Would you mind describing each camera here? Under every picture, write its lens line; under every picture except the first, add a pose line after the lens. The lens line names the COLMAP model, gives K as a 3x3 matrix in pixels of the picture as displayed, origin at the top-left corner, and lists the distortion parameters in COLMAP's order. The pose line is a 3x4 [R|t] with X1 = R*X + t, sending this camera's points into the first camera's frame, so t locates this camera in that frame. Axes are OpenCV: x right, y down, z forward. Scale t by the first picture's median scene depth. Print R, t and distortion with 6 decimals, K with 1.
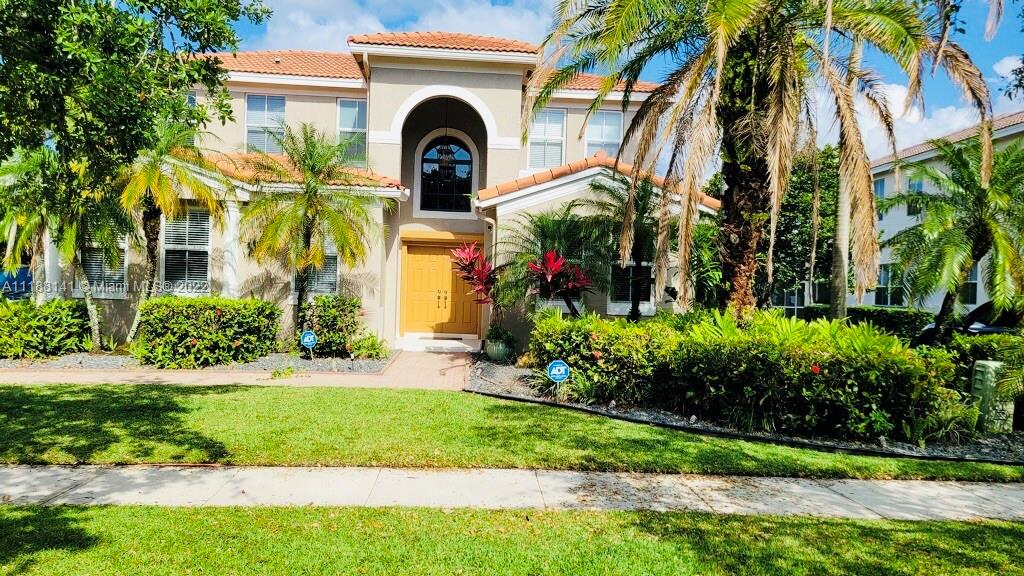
lens RADIAL K [[695.9, 0, 512.0], [0, 695.9, 288.0], [0, 0, 1]] dist [0.041838, 0.002386]
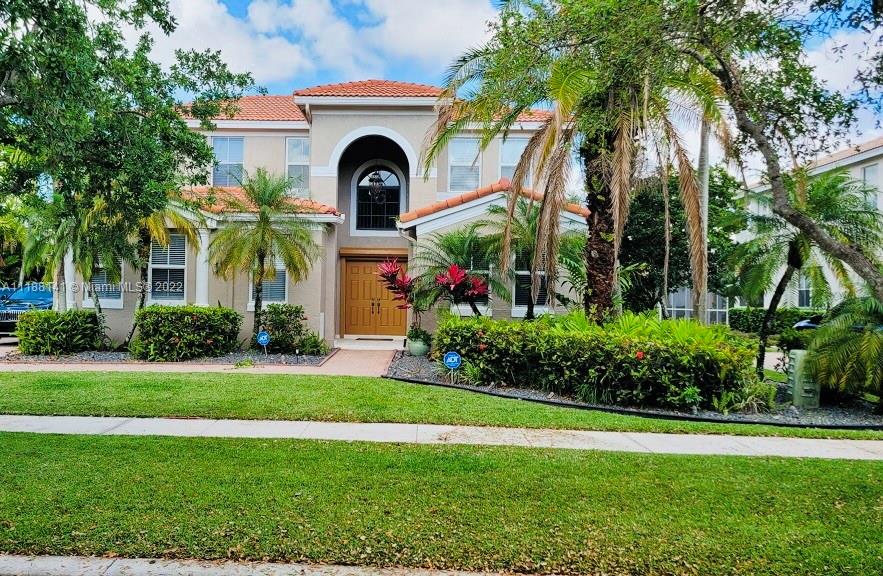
lens RADIAL K [[999.0, 0, 441.5], [0, 999.0, 288.0], [0, 0, 1]] dist [0.006549, -0.010805]
pose [[0.992883, -0.012891, -0.118393, 0.239980], [0.011957, 0.999892, -0.008599, 0.002388], [0.118491, 0.007122, 0.992930, -0.743309]]
